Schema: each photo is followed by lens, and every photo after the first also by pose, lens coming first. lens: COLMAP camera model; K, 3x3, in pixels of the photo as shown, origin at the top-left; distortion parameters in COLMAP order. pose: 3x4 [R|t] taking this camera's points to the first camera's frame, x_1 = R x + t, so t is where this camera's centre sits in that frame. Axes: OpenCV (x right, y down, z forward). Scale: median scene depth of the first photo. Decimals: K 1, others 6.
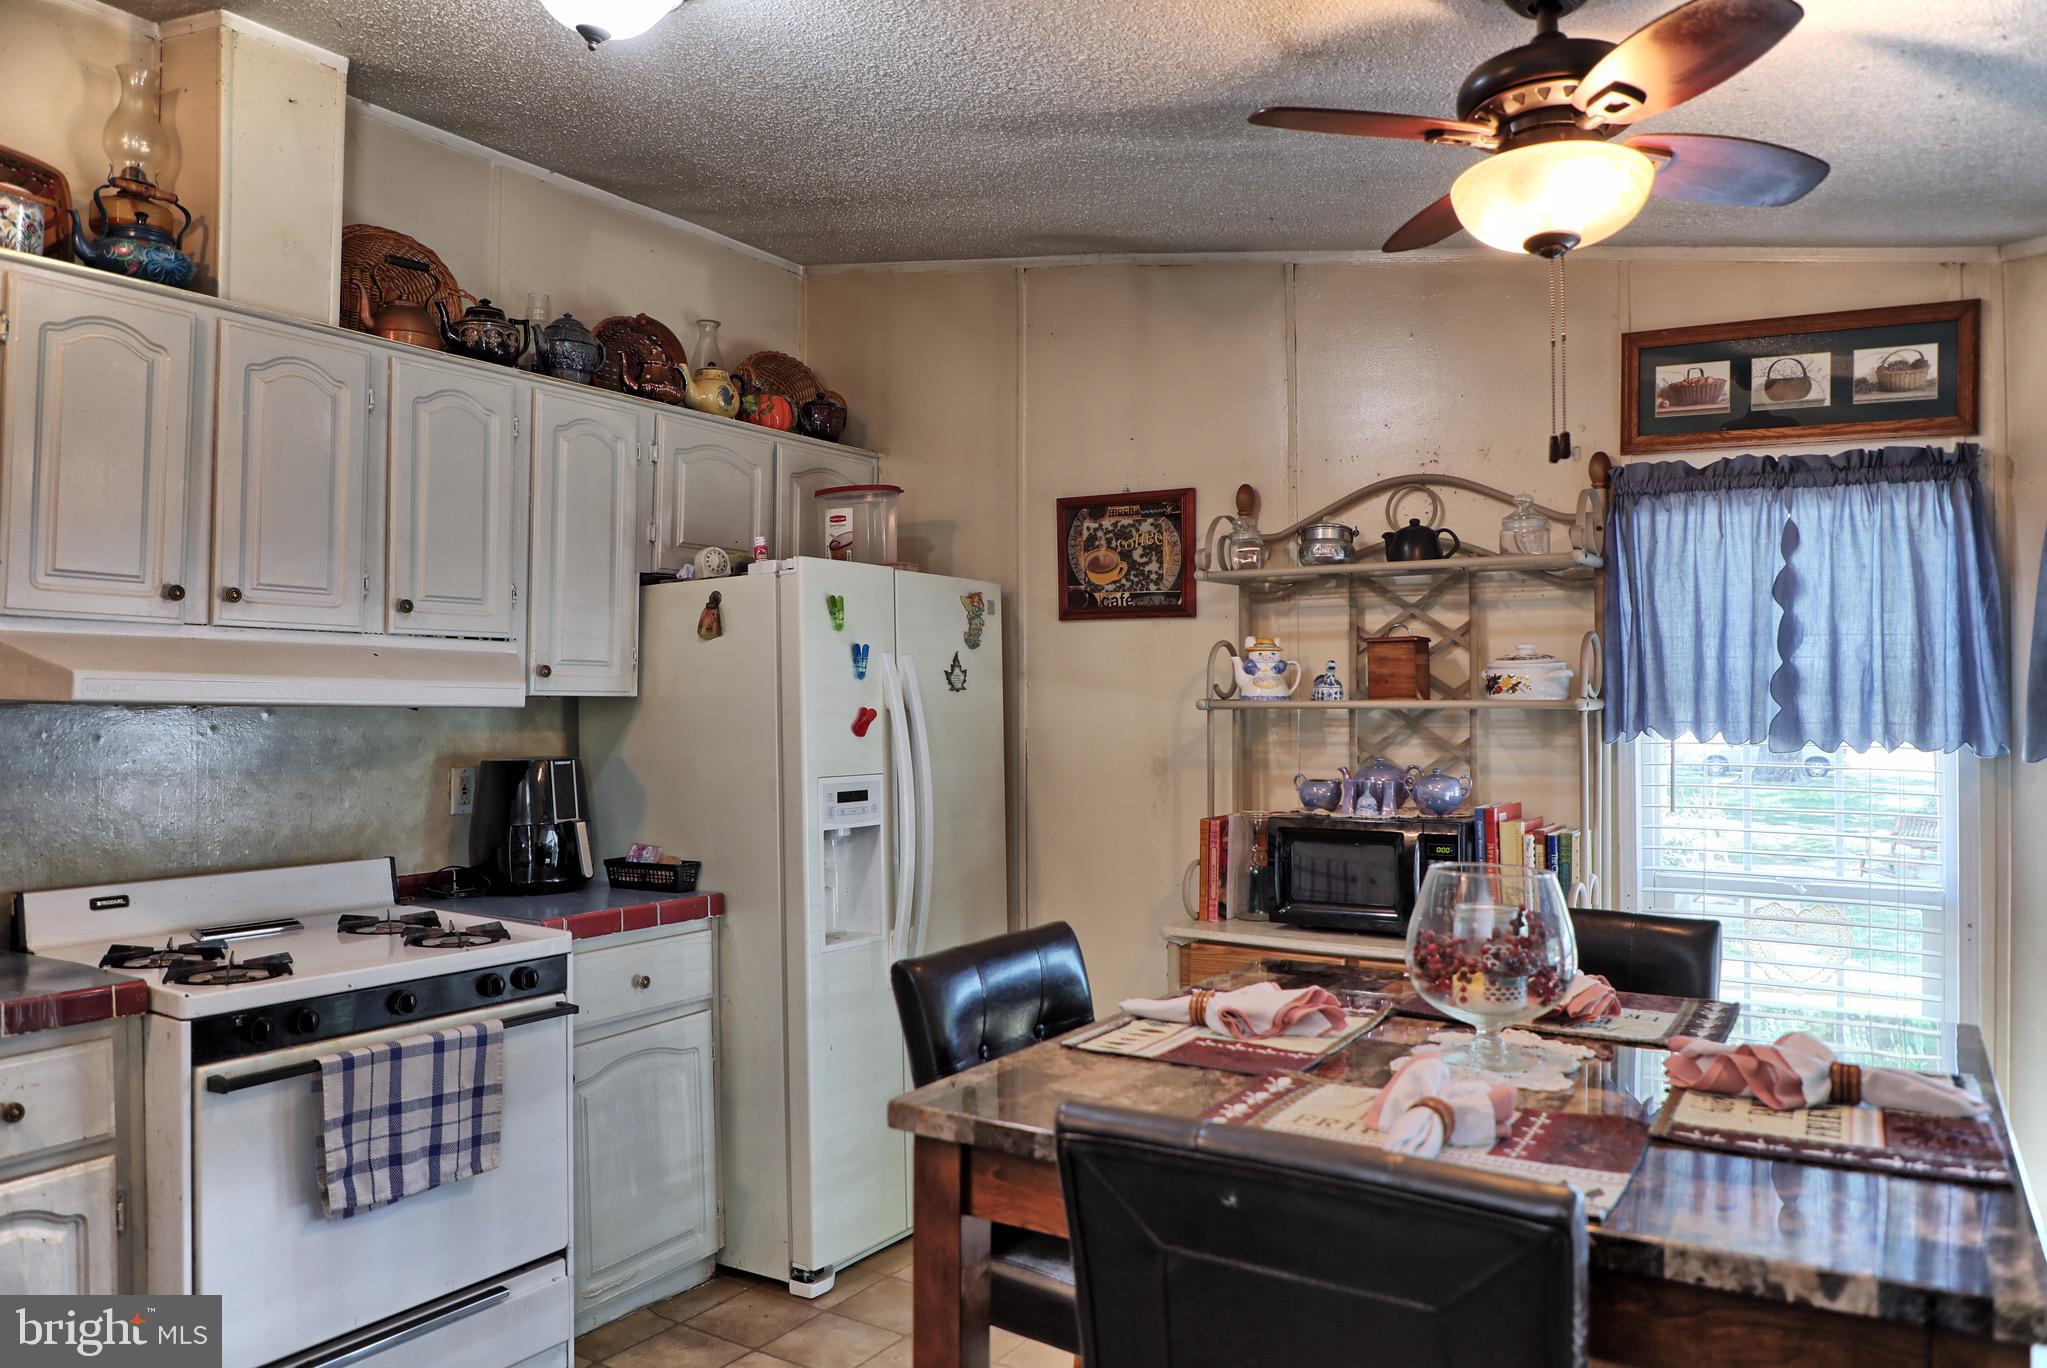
lens RADIAL K [[1401.4, 0, 1036.1], [0, 1401.4, 685.7], [0, 0, 1]] dist [-0.078608, 0.041631]
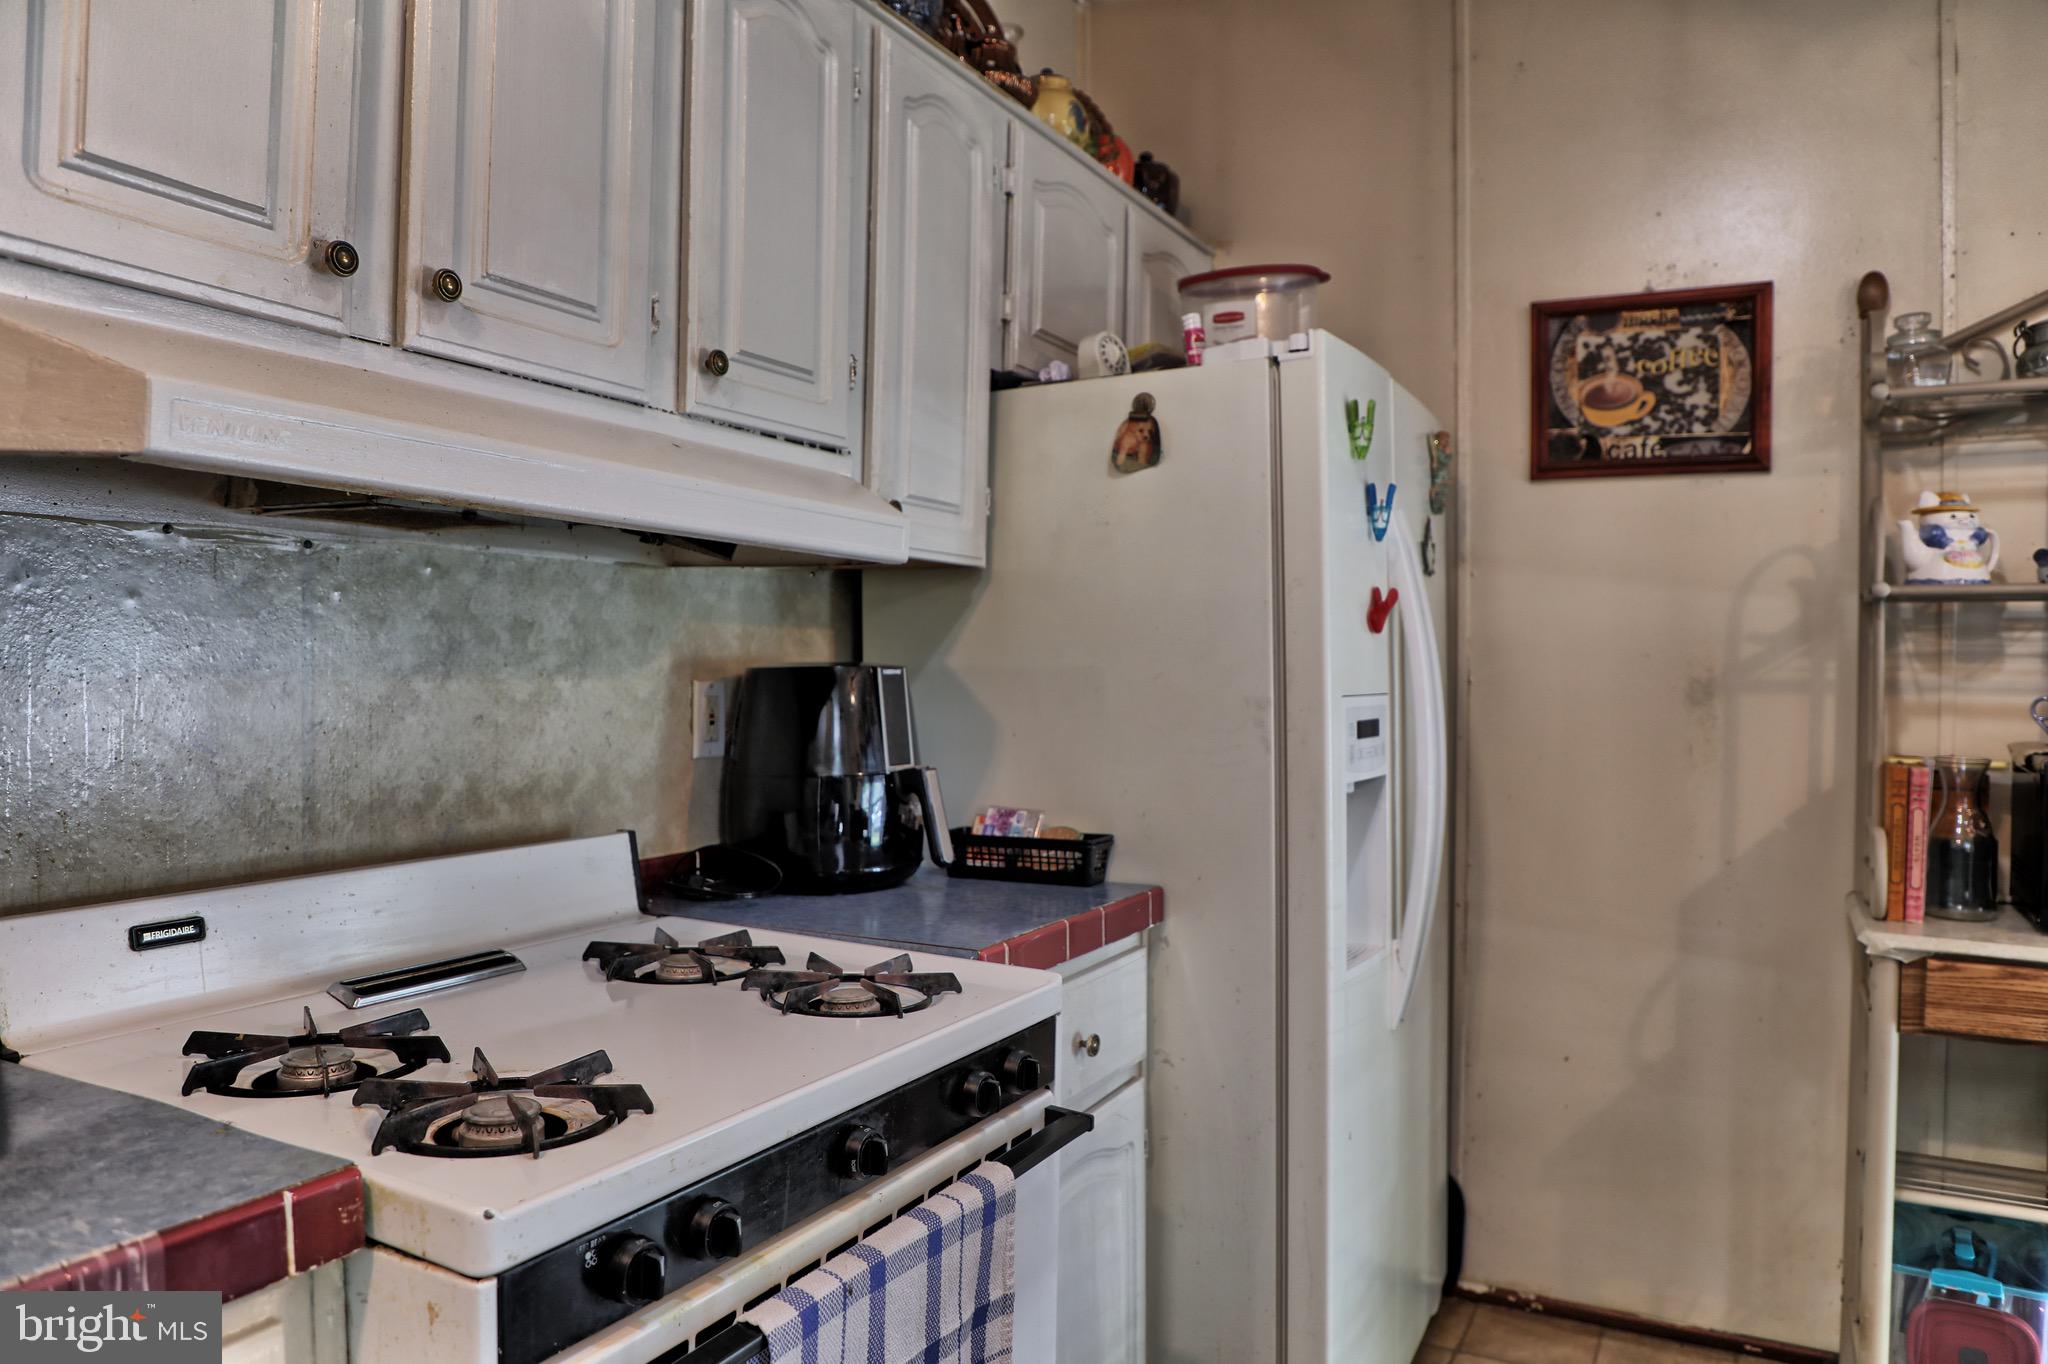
lens RADIAL K [[1402.1, 0, 1036.6], [0, 1402.1, 683.7], [0, 0, 1]] dist [-0.078608, 0.041631]
pose [[0.997734, 0.007079, 0.066902, -0.350503], [-0.008947, 0.999577, 0.027670, 0.047467], [-0.066678, -0.028206, 0.997376, 0.431200]]
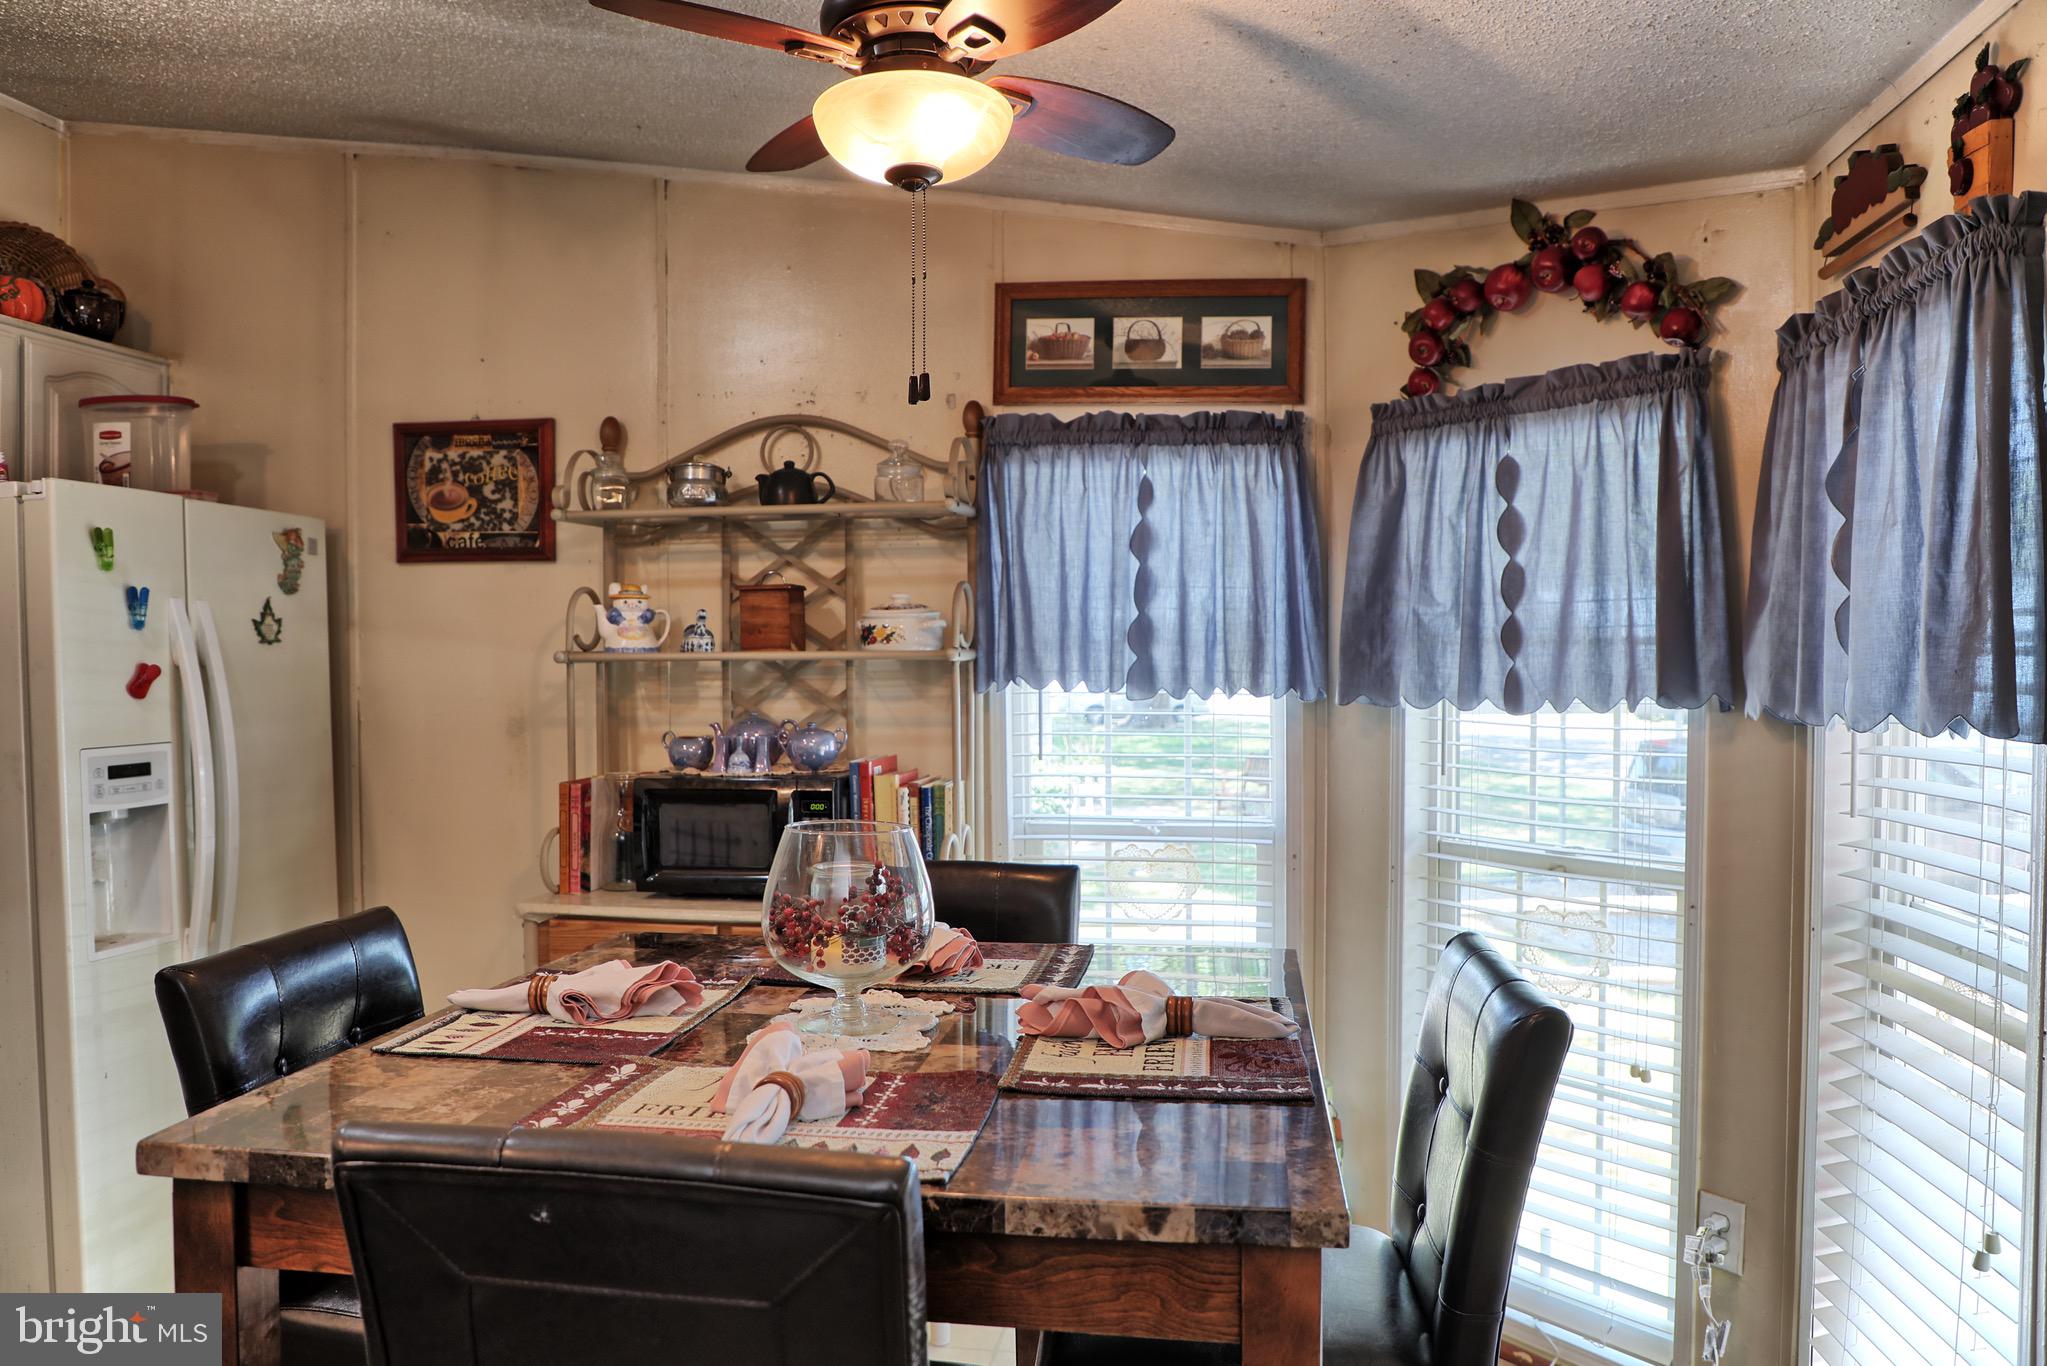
lens RADIAL K [[1461.9, 0, 1023.5], [0, 1461.9, 683.0], [0, 0, 1]] dist [-0.087905, 0.052993]
pose [[0.918168, -0.012560, 0.395992, 0.024169], [0.000470, 0.999531, 0.030613, 0.001650], [-0.396191, -0.027922, 0.917743, 0.018447]]
